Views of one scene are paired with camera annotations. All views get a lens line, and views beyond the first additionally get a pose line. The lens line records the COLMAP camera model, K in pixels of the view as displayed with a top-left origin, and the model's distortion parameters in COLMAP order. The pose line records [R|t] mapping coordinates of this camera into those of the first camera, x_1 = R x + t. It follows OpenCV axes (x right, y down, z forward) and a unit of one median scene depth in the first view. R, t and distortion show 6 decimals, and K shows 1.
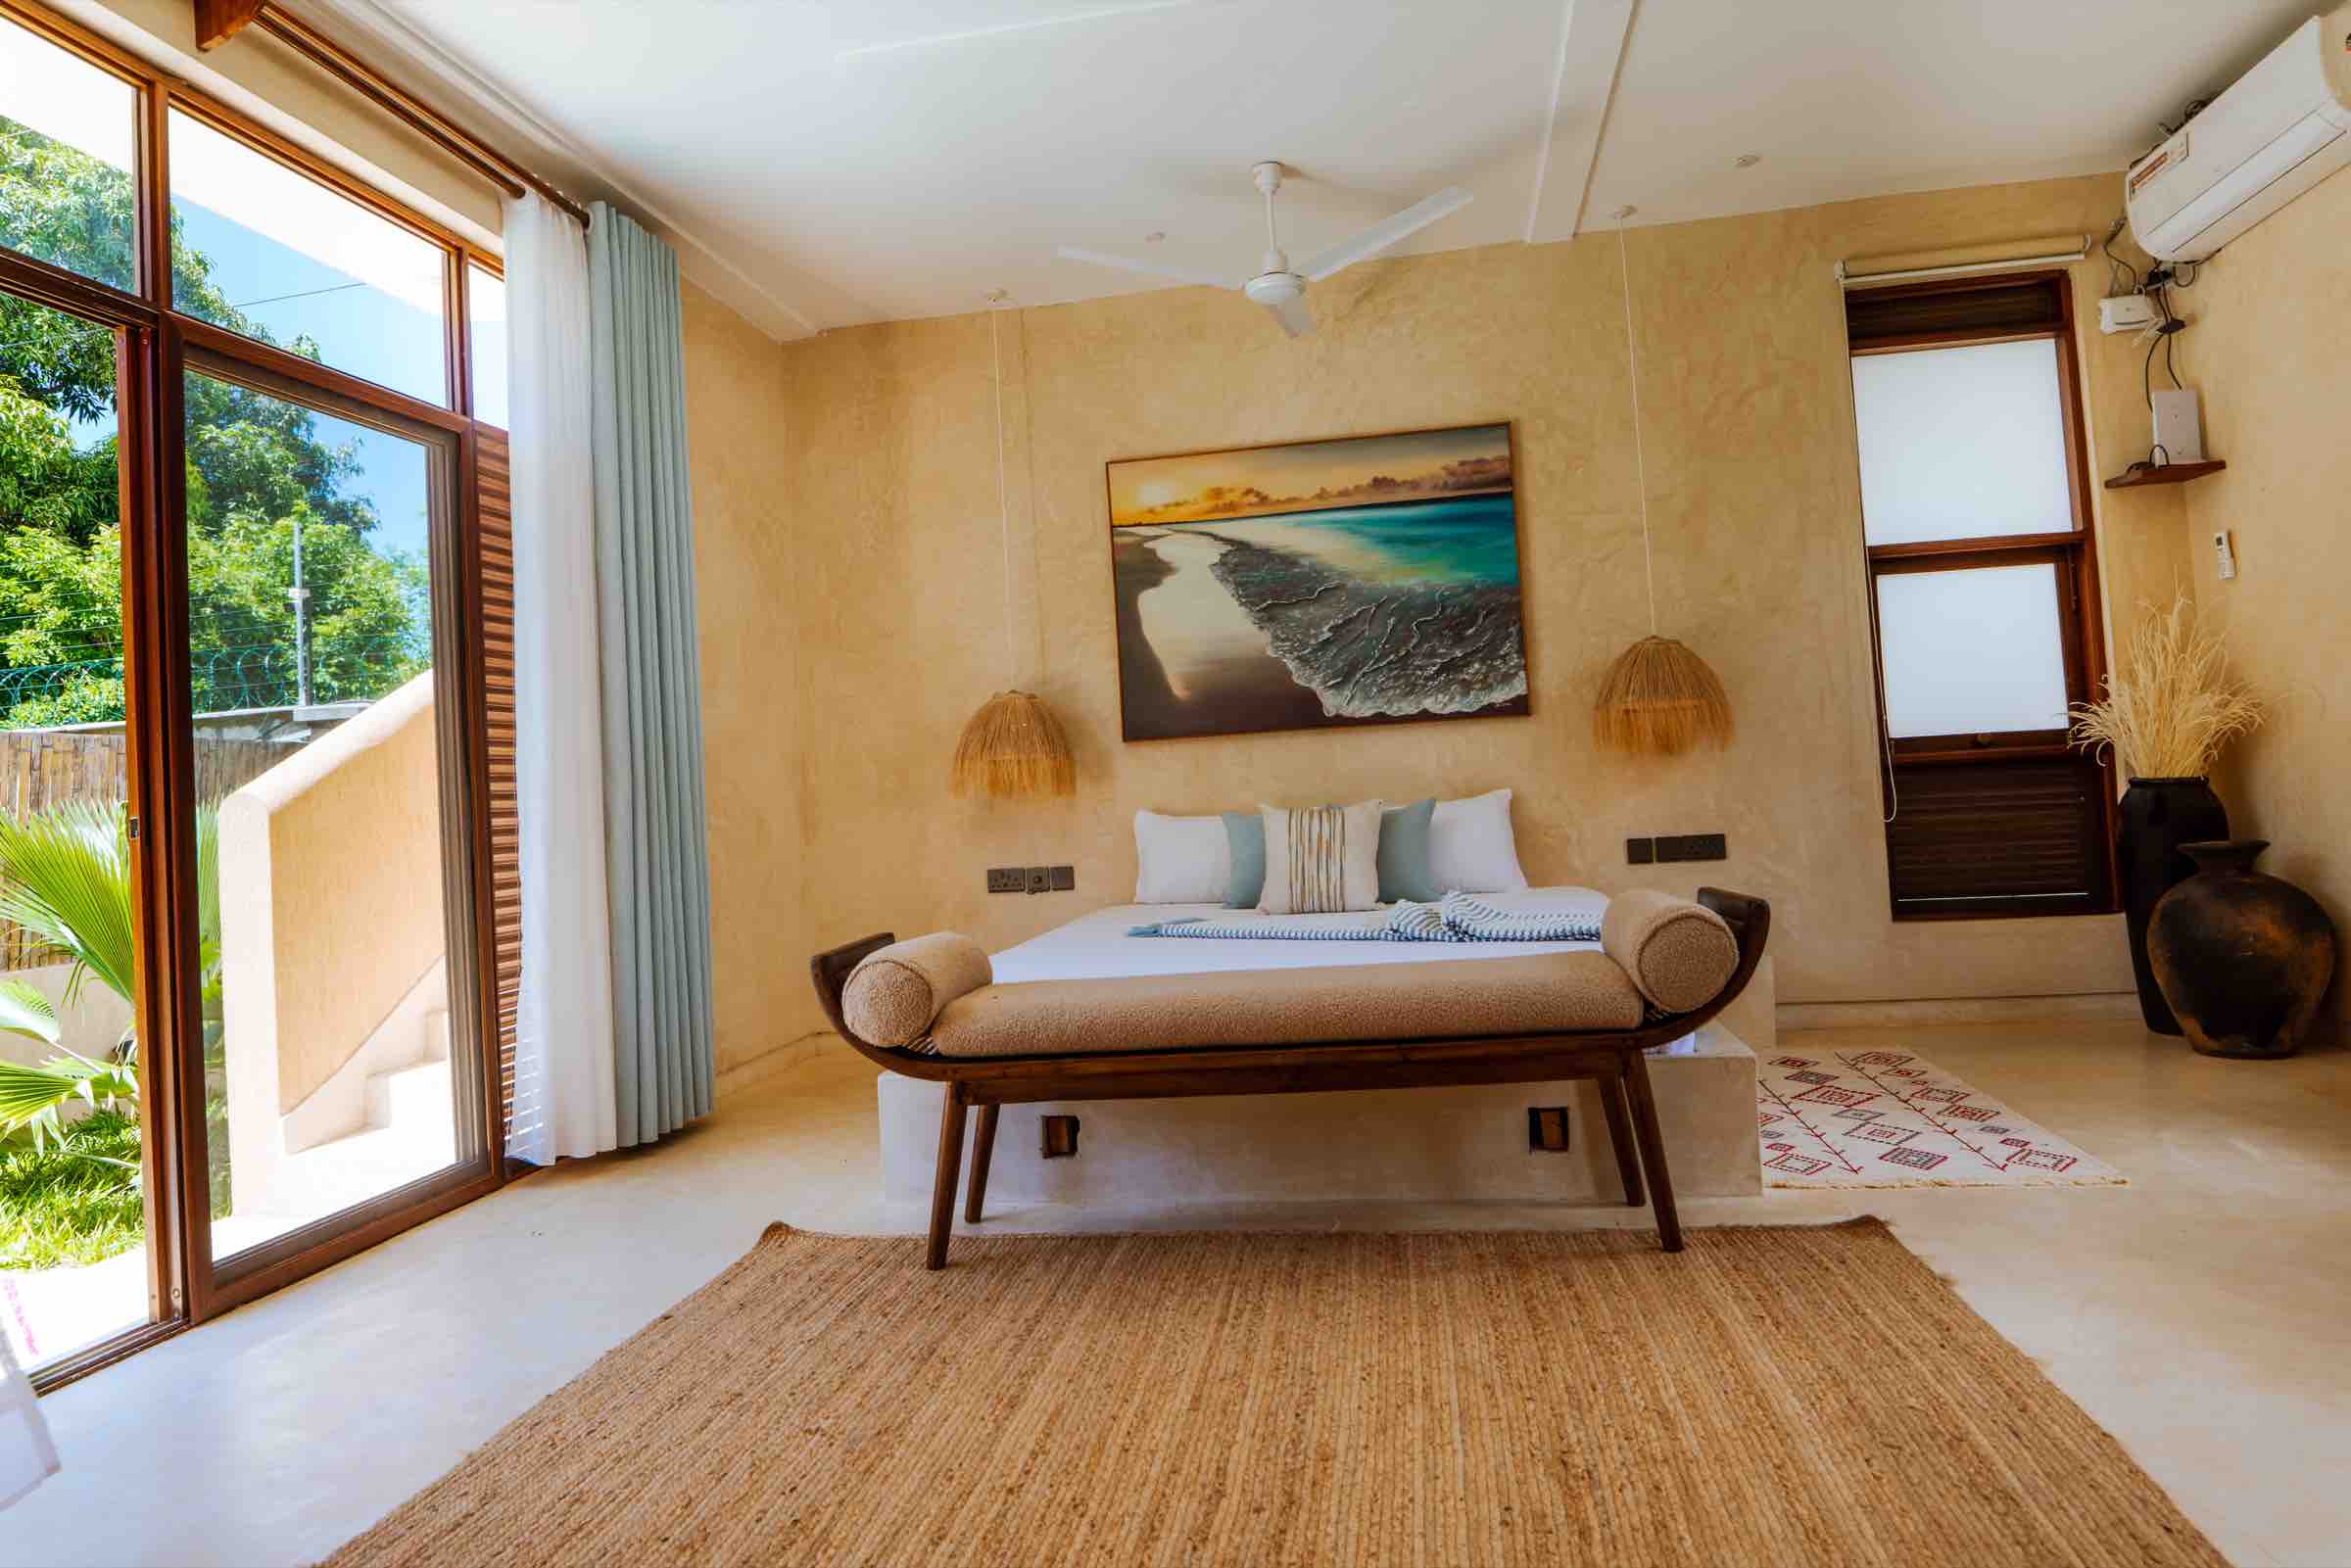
lens RADIAL K [[1387.9, 0, 1185.0], [0, 1387.9, 728.9], [0, 0, 1]] dist [-0.018959, -0.002843]
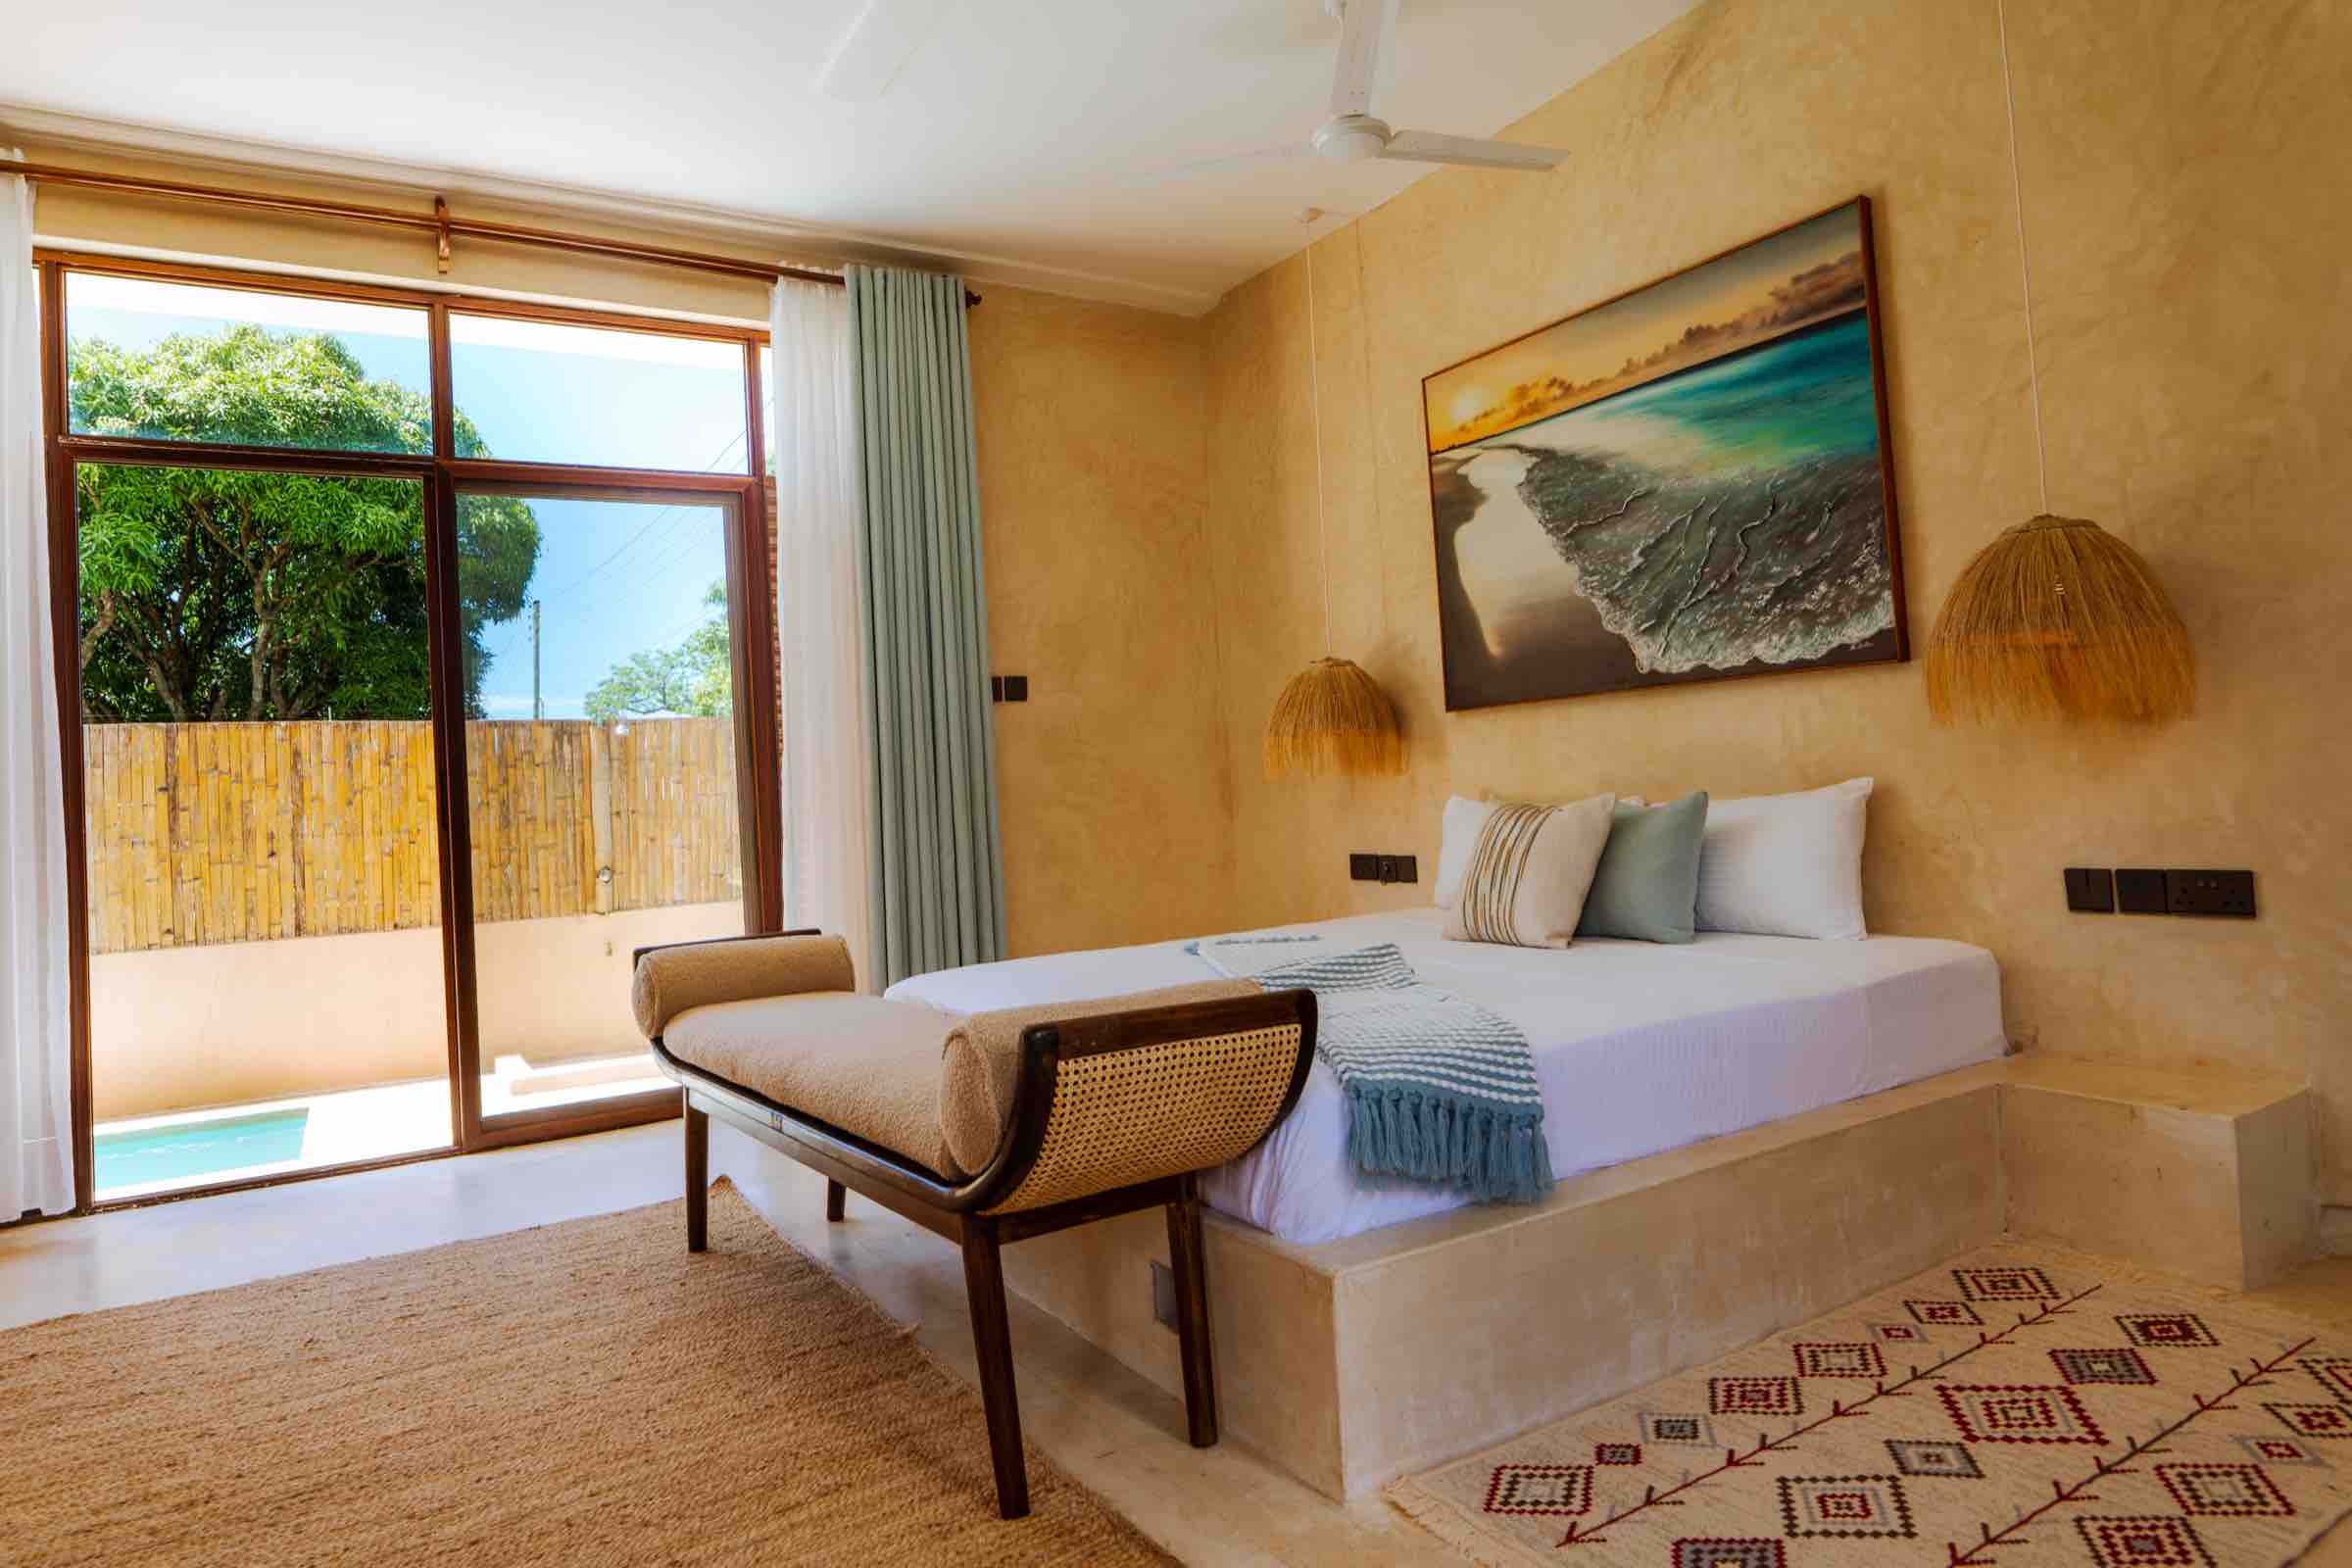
lens RADIAL K [[1388.6, 0, 1179.4], [0, 1388.6, 726.0], [0, 0, 1]] dist [-0.018959, -0.002843]
pose [[0.661575, -0.011993, -0.749783, 0.511572], [0.049608, 0.998382, 0.027802, -0.014276], [0.748237, -0.055588, 0.661099, 0.351755]]
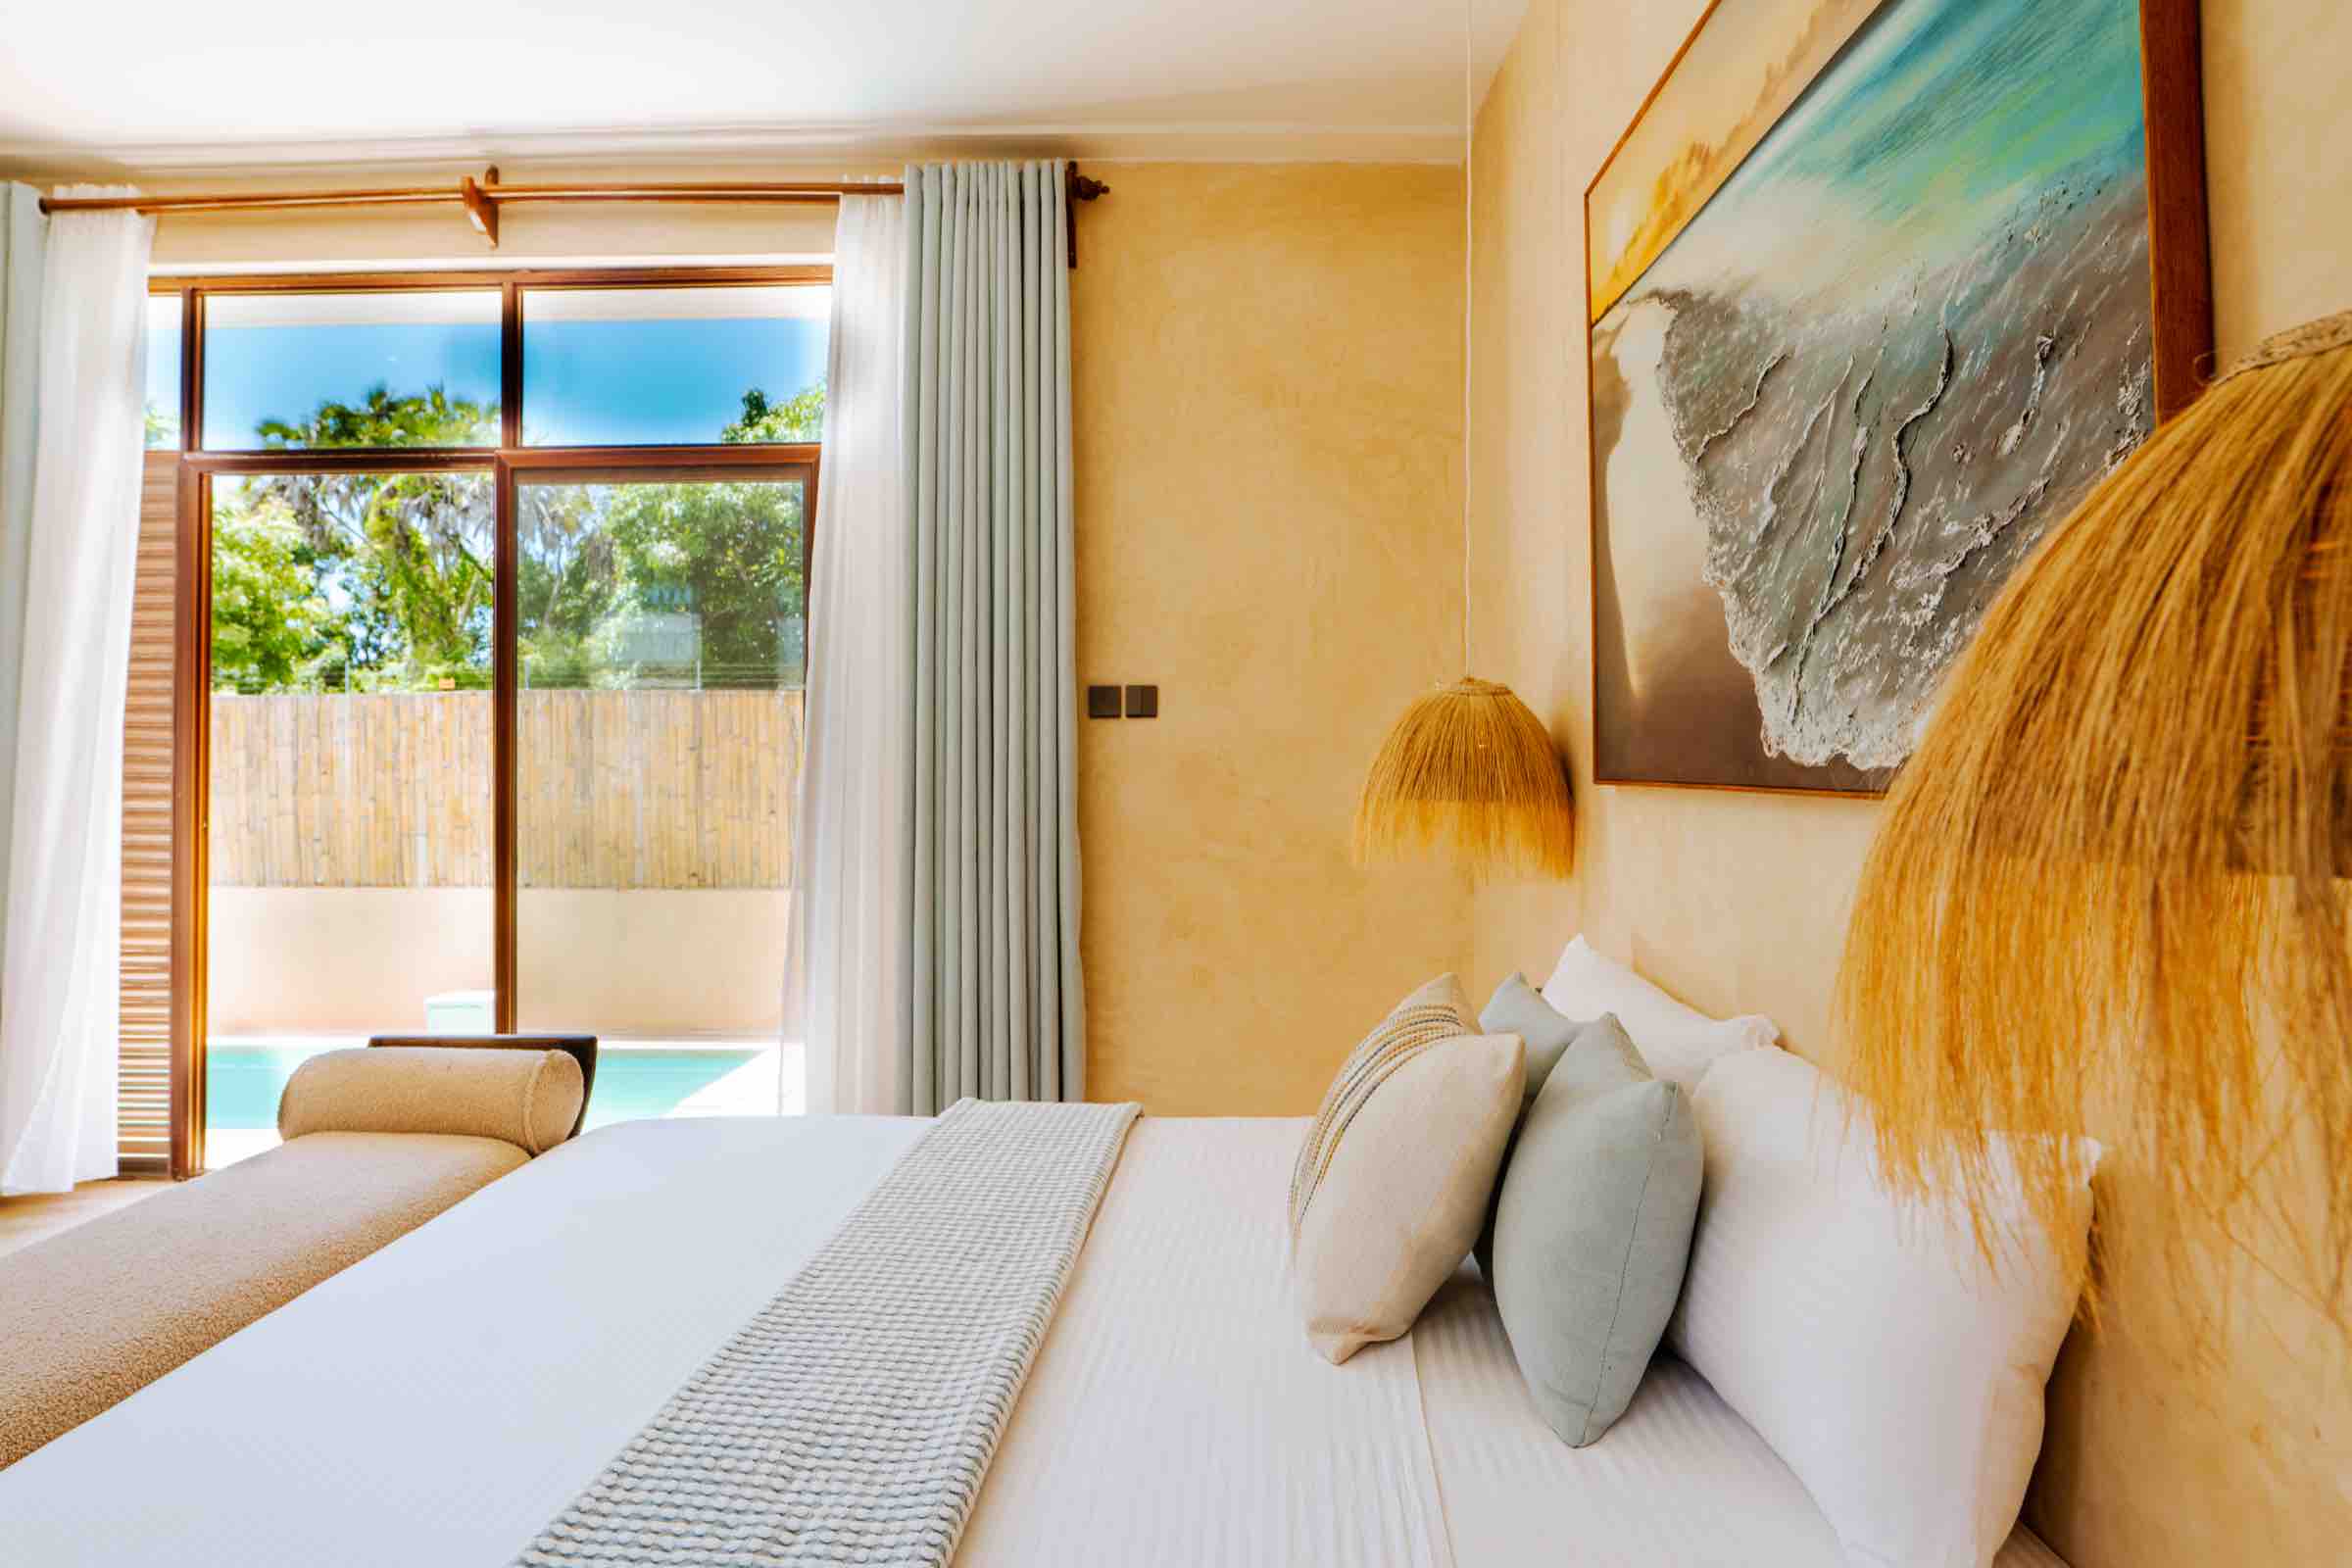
lens RADIAL K [[1388.6, 0, 1180.1], [0, 1388.6, 725.6], [0, 0, 1]] dist [-0.018959, -0.002843]
pose [[0.156367, 0.034607, -0.987093, 0.430026], [0.034016, 0.998604, 0.040399, -0.036401], [0.987113, -0.039894, 0.154972, 0.847661]]
